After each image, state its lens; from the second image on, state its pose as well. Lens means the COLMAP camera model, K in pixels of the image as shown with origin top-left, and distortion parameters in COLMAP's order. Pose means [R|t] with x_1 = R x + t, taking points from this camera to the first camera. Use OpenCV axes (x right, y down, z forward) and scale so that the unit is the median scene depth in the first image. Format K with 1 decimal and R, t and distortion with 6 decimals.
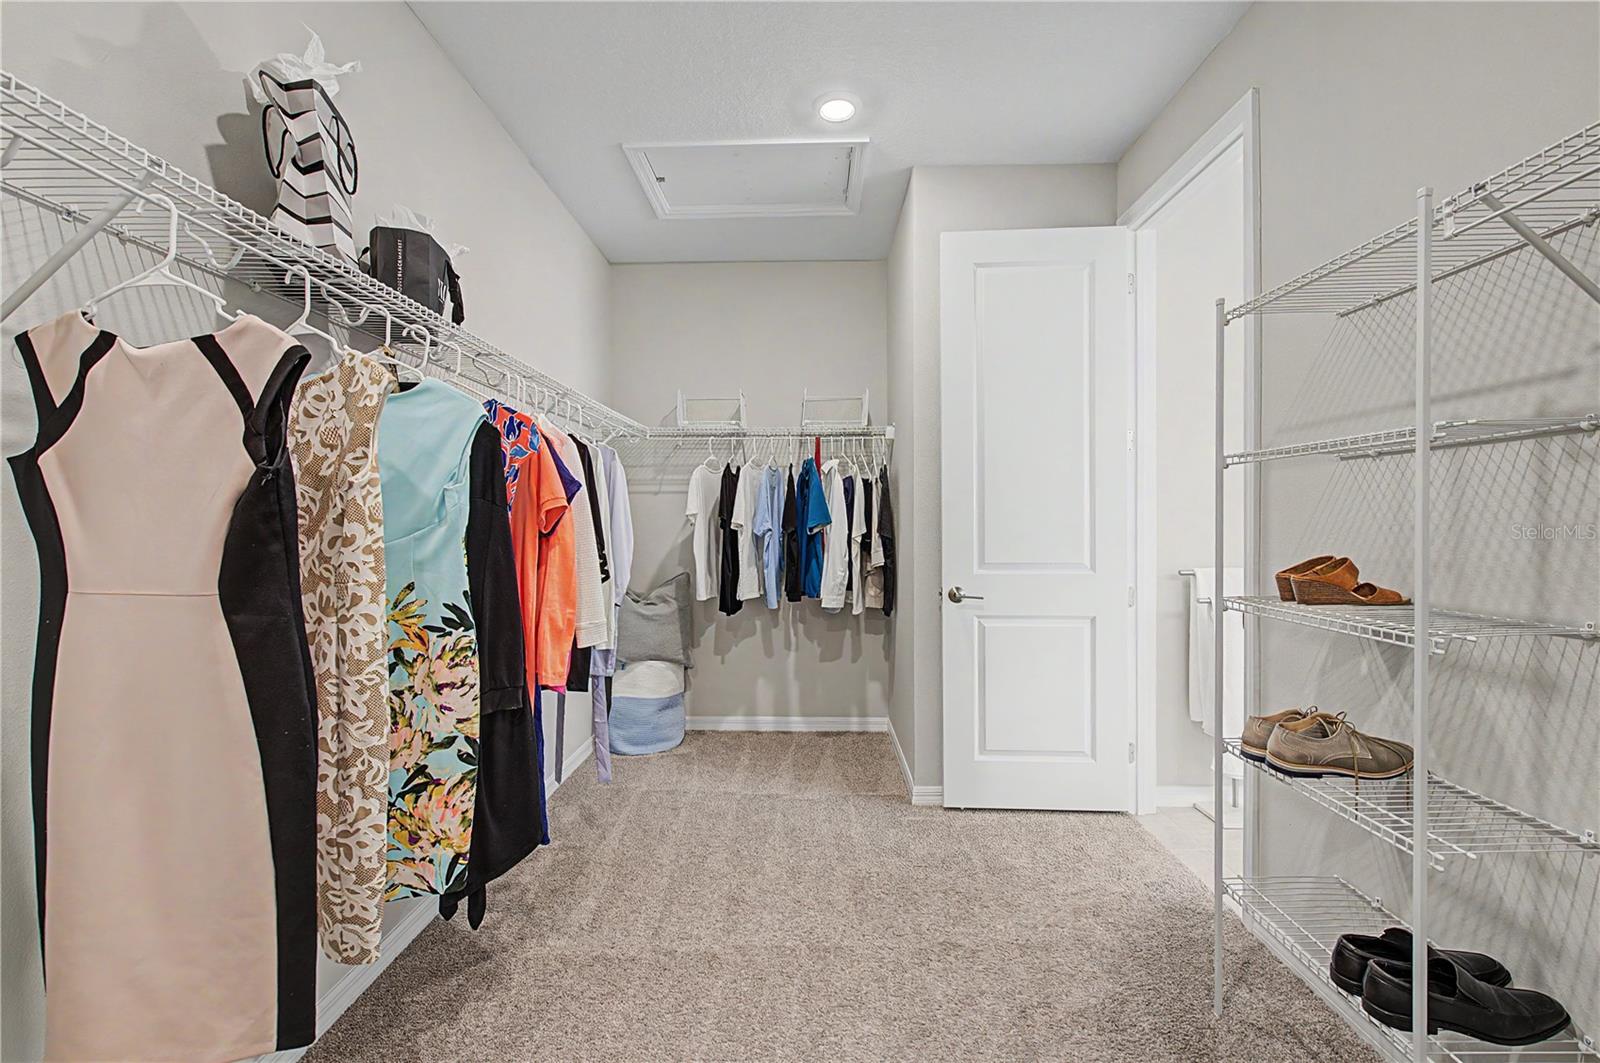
lens RADIAL K [[693.5, 0, 798.6], [0, 693.5, 522.2], [0, 0, 1]] dist [-0.000963, -0.000952]
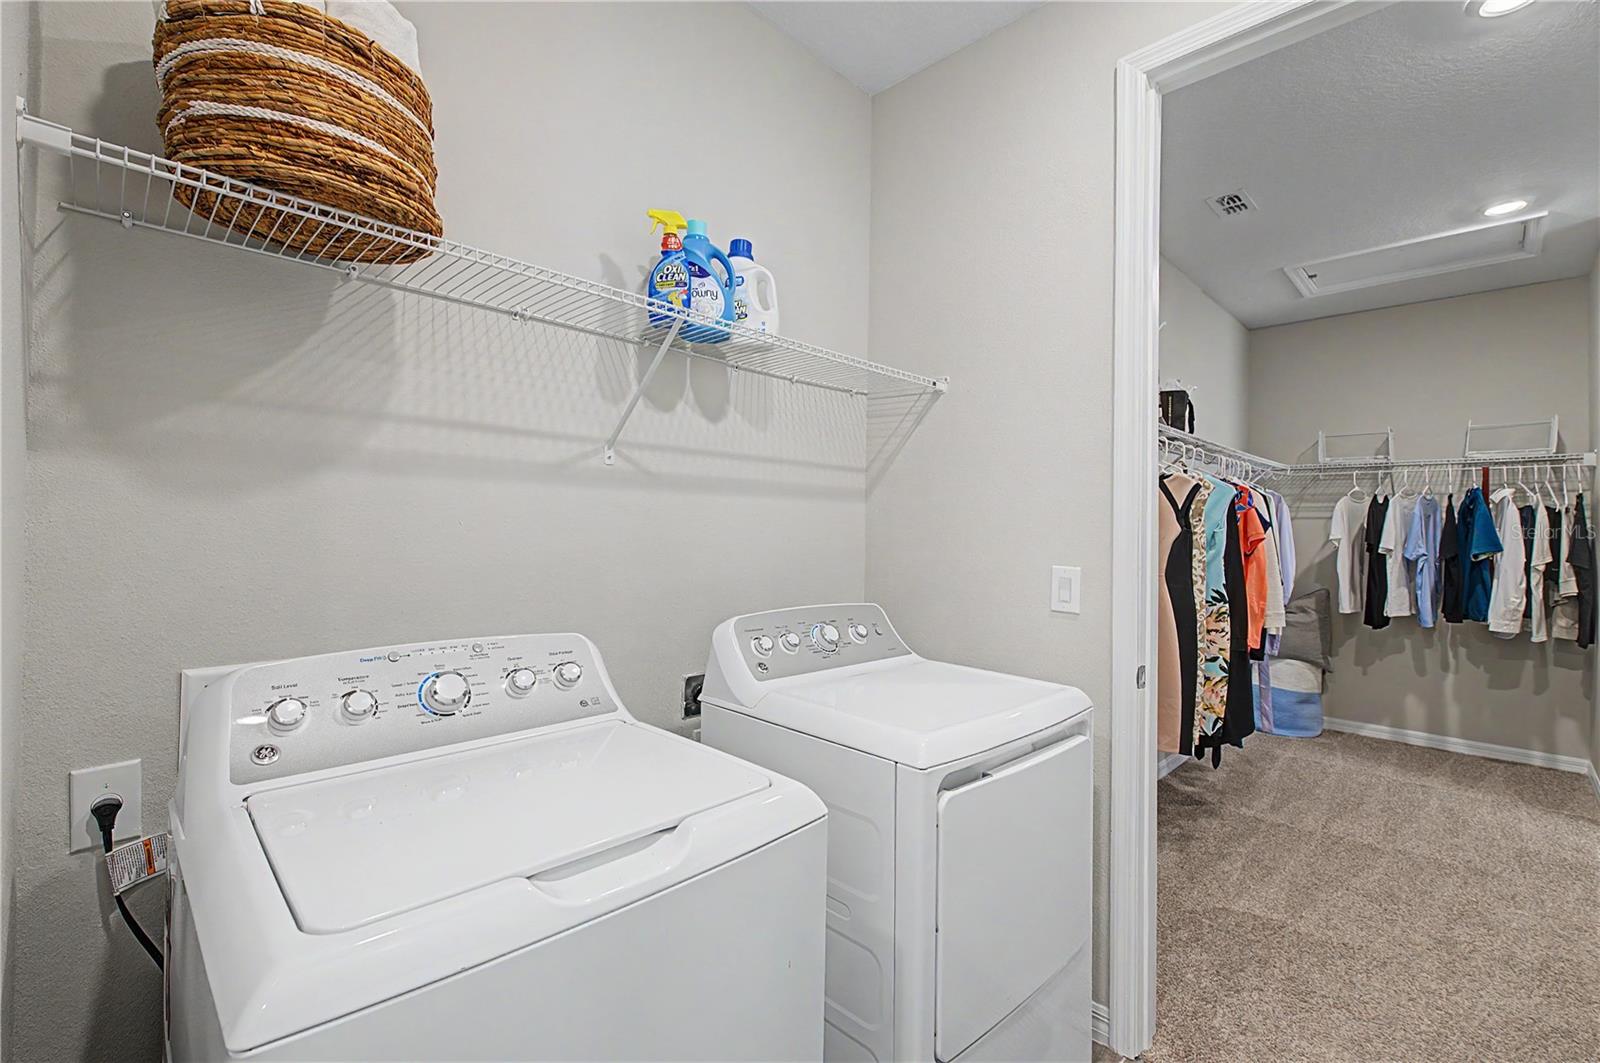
lens RADIAL K [[693.5, 0, 804.8], [0, 693.5, 518.1], [0, 0, 1]] dist [-0.000963, -0.000952]
pose [[0.724606, 0.004928, -0.689145, 0.003595], [-0.018947, 0.999739, -0.012773, -0.014469], [0.688903, 0.022313, 0.724510, -0.466024]]
